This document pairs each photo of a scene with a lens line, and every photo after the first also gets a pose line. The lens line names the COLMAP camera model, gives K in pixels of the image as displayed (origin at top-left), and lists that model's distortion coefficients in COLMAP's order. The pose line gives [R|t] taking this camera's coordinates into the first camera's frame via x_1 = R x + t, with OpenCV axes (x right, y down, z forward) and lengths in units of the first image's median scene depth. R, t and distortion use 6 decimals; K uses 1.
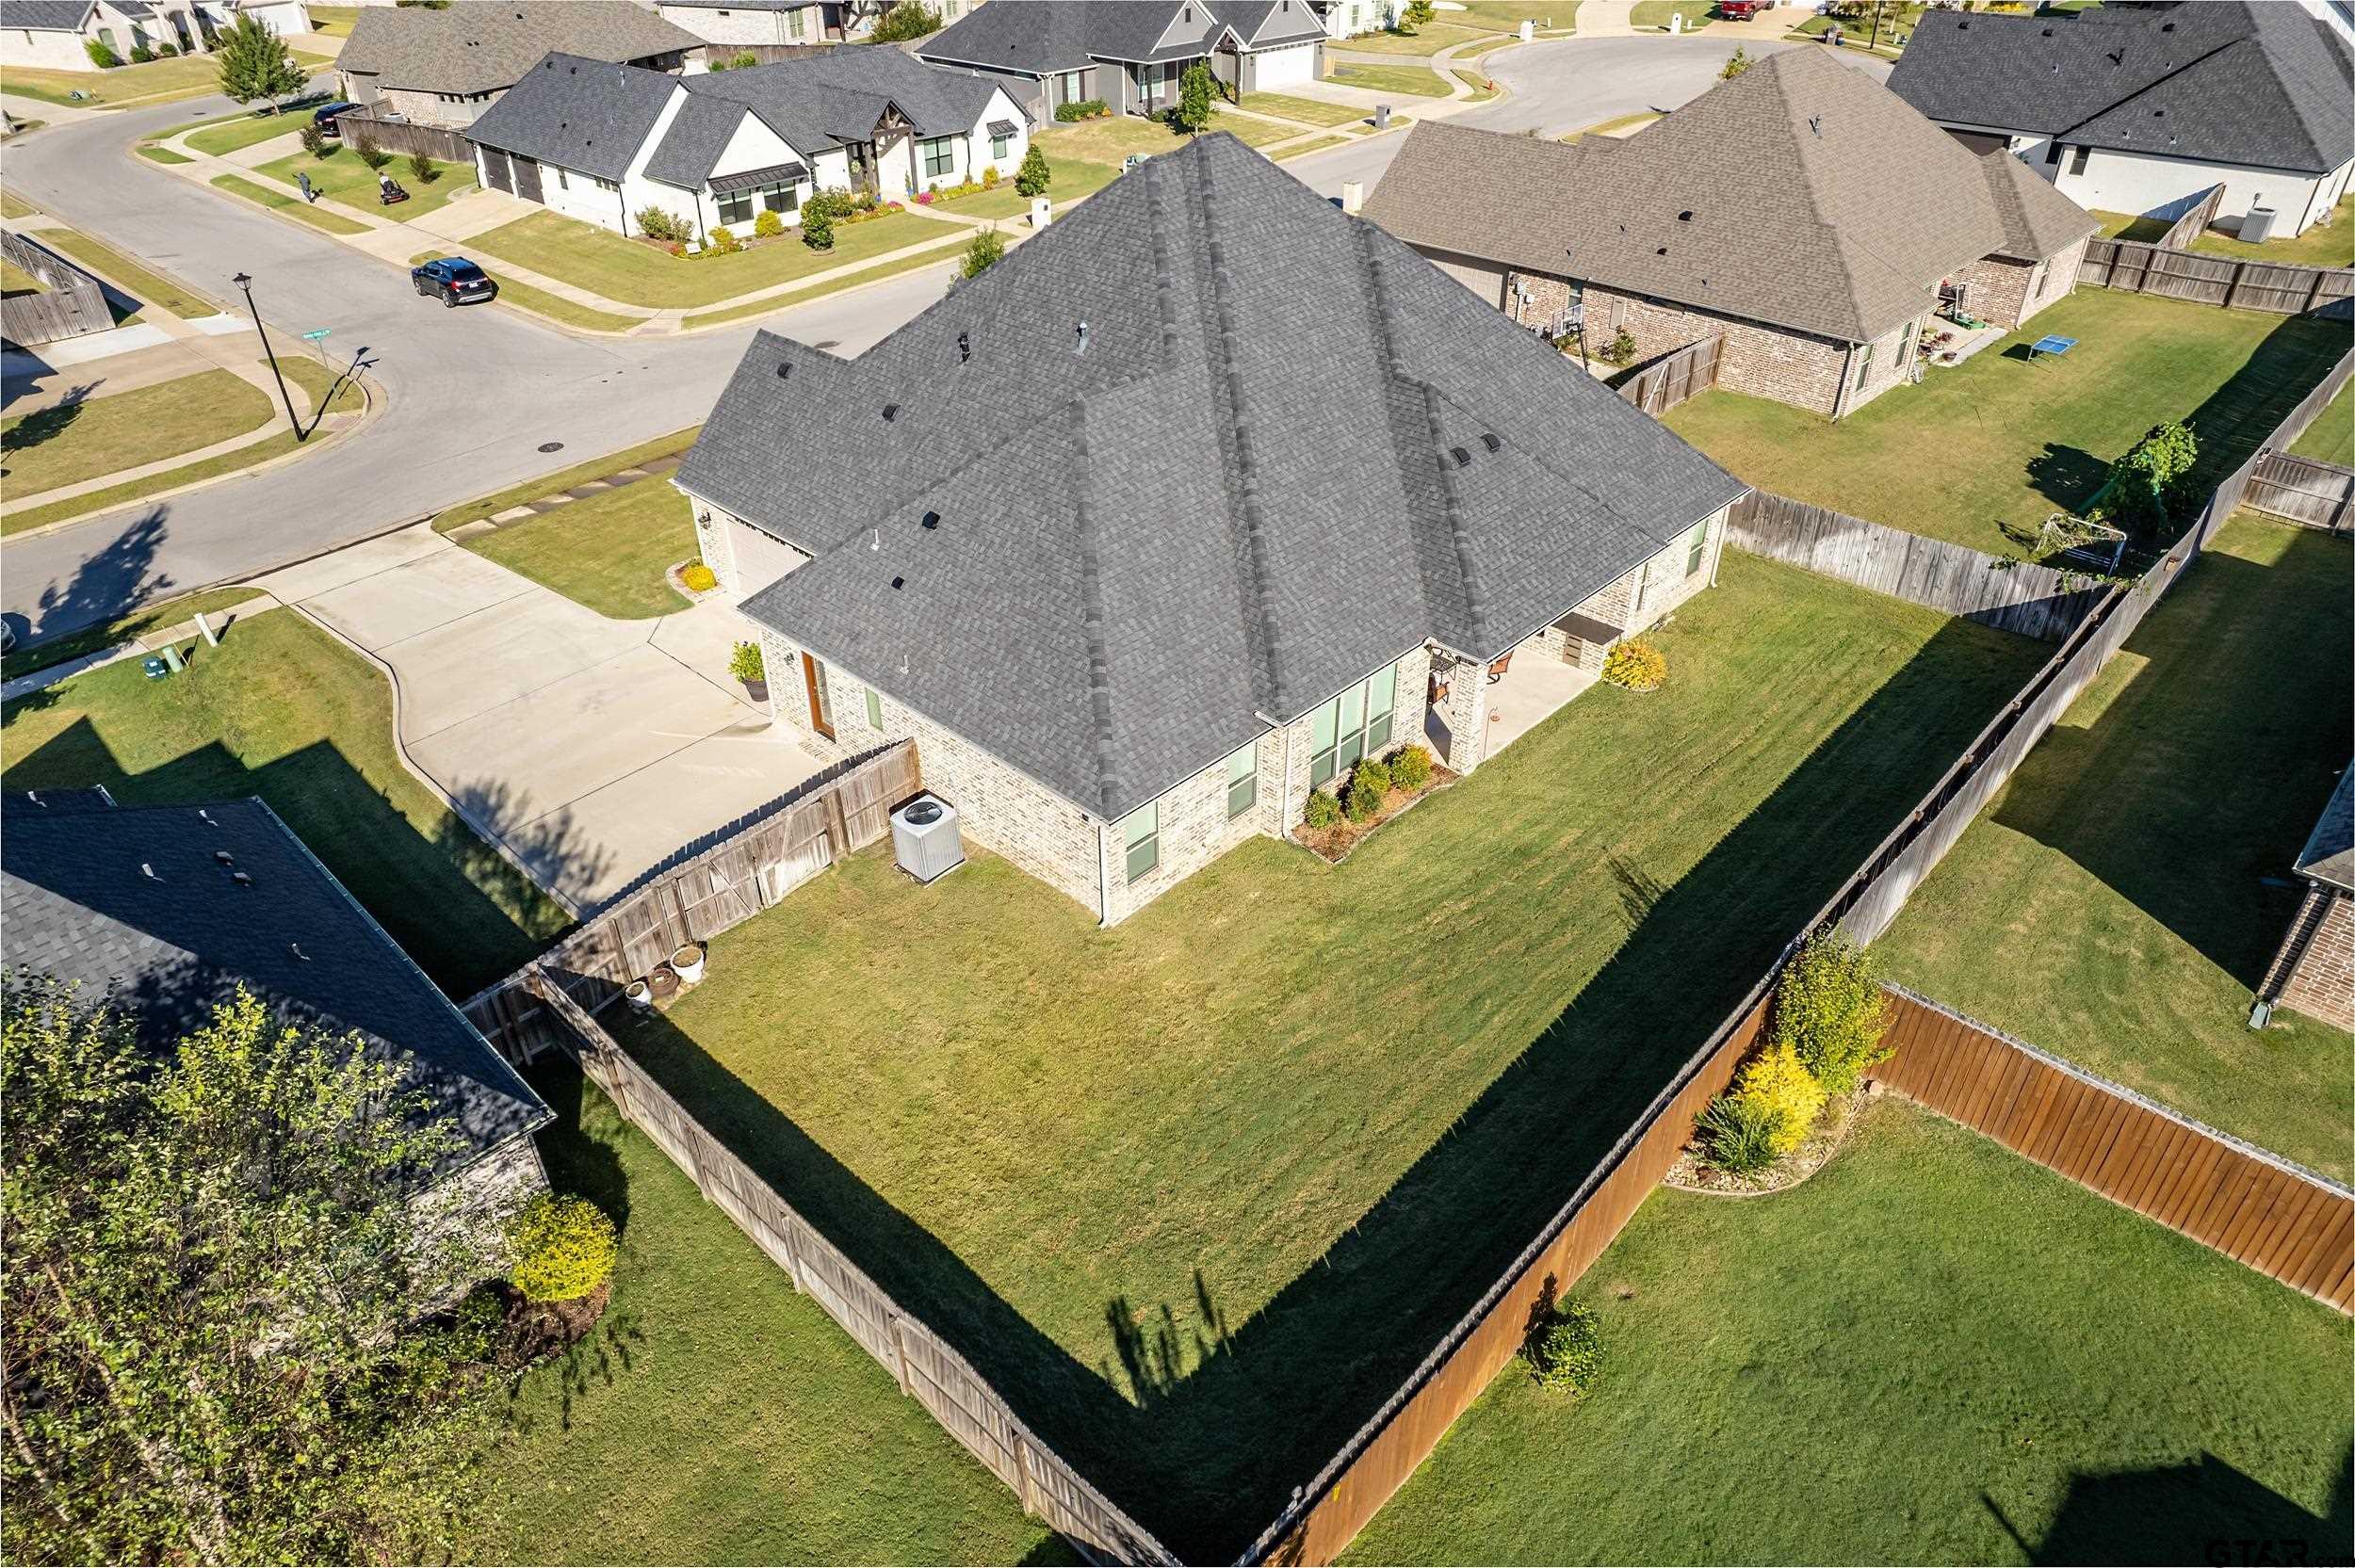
lens RADIAL K [[1514.5, 0, 1183.9], [0, 1514.5, 796.1], [0, 0, 1]] dist [-0.074179, 0.071072]
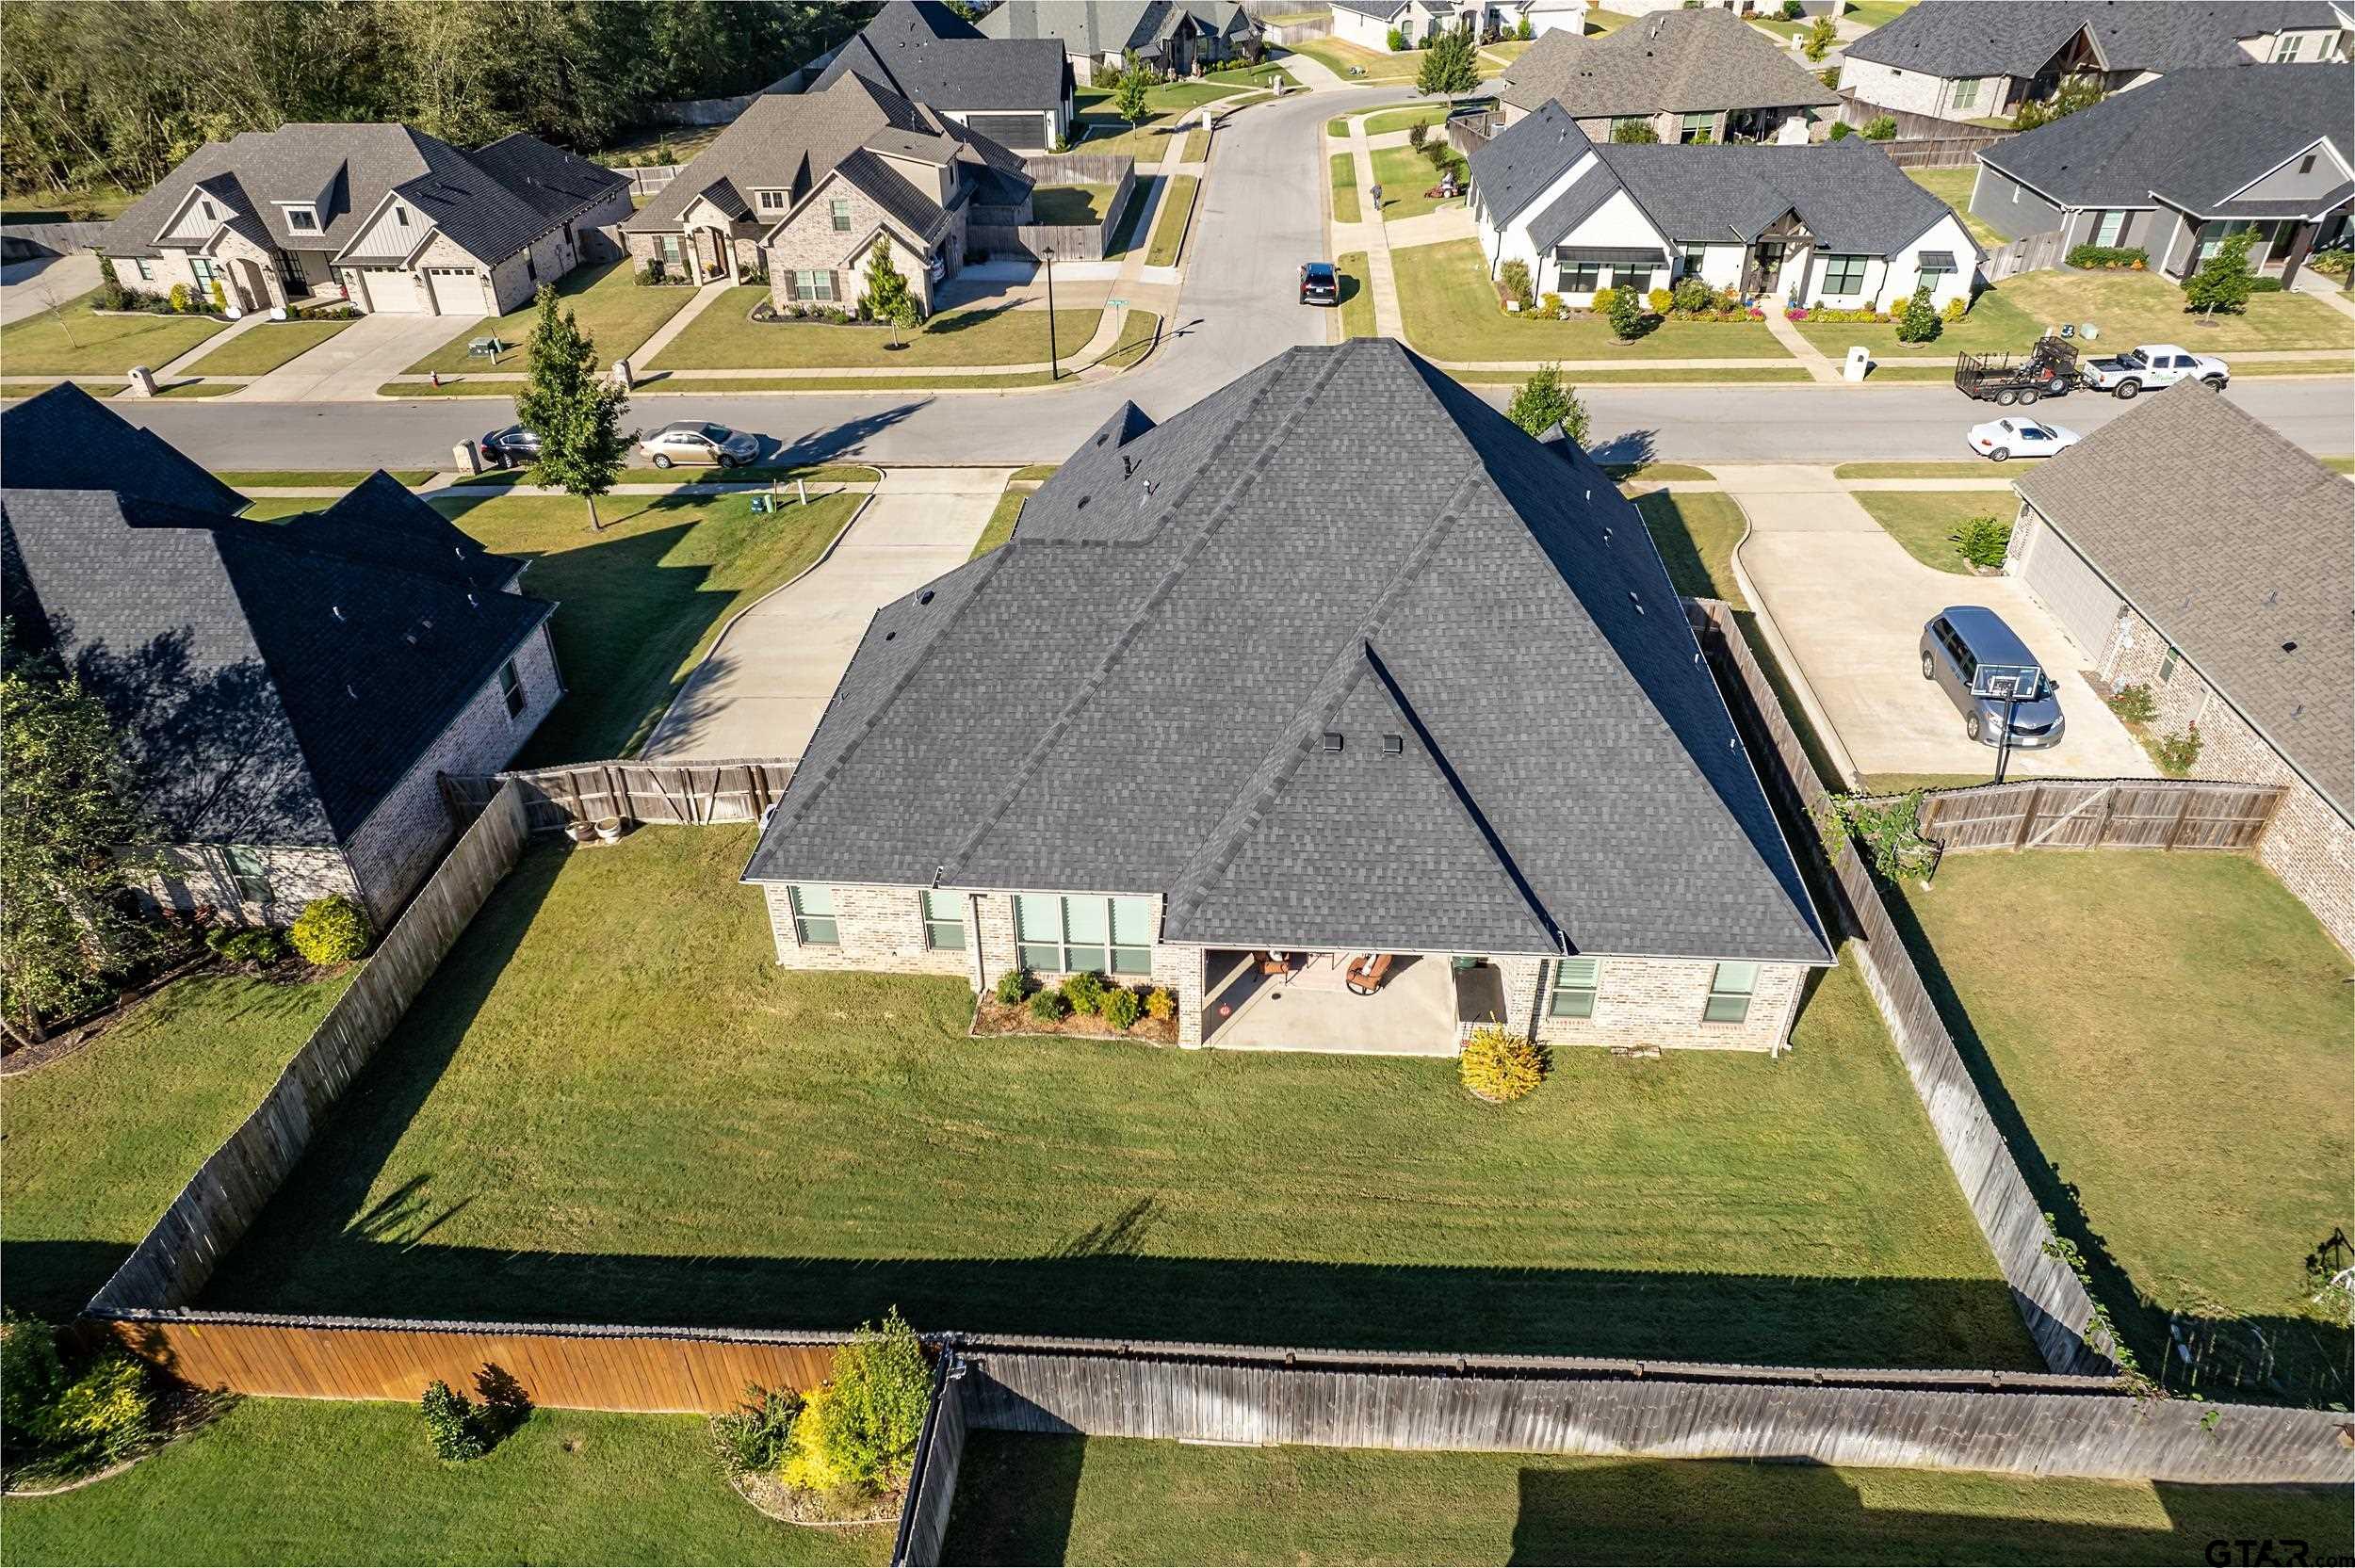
lens RADIAL K [[1514.5, 0, 1183.9], [0, 1514.5, 796.1], [0, 0, 1]] dist [-0.074179, 0.071072]
pose [[0.636924, 0.436140, -0.635696, 0.360806], [-0.431077, 0.885113, 0.175351, -0.160016], [0.639141, 0.162349, 0.751759, 0.133901]]
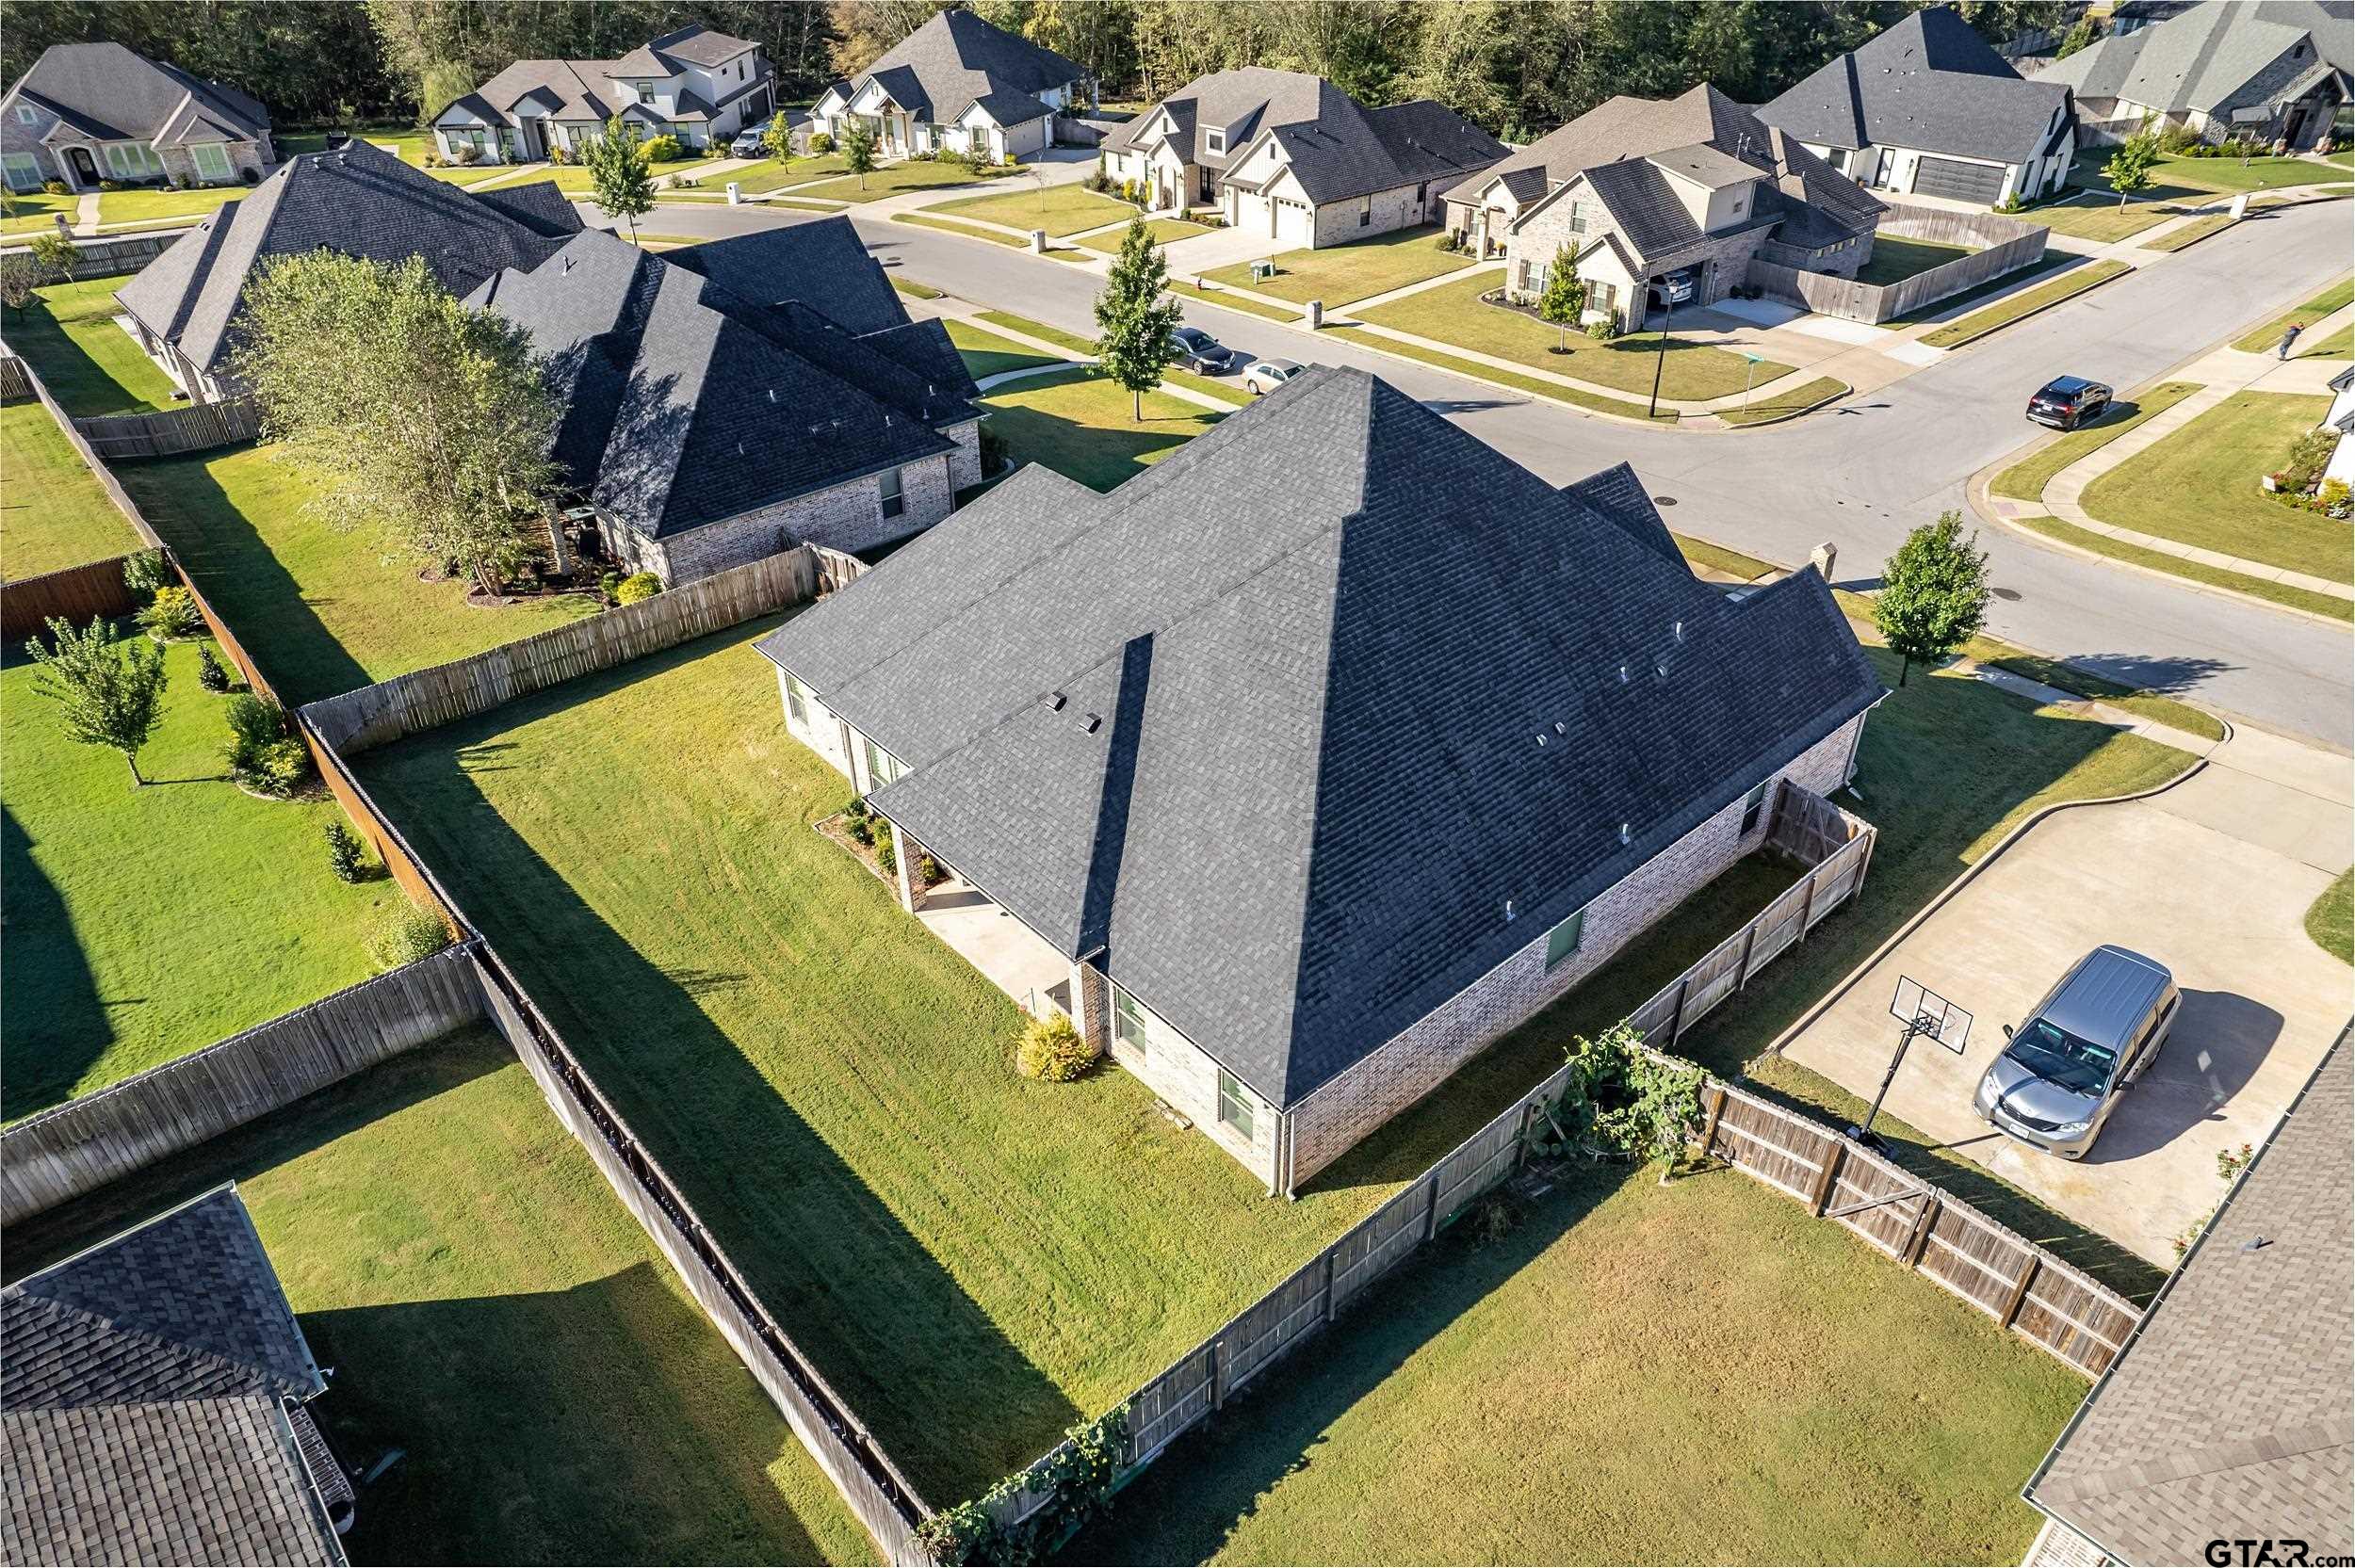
lens RADIAL K [[1514.5, 0, 1183.9], [0, 1514.5, 796.1], [0, 0, 1]] dist [-0.074179, 0.071072]
pose [[-0.091637, 0.563758, -0.820841, 0.508122], [-0.553450, 0.656434, 0.512628, -0.367793], [0.827826, 0.501270, 0.251858, 0.429606]]
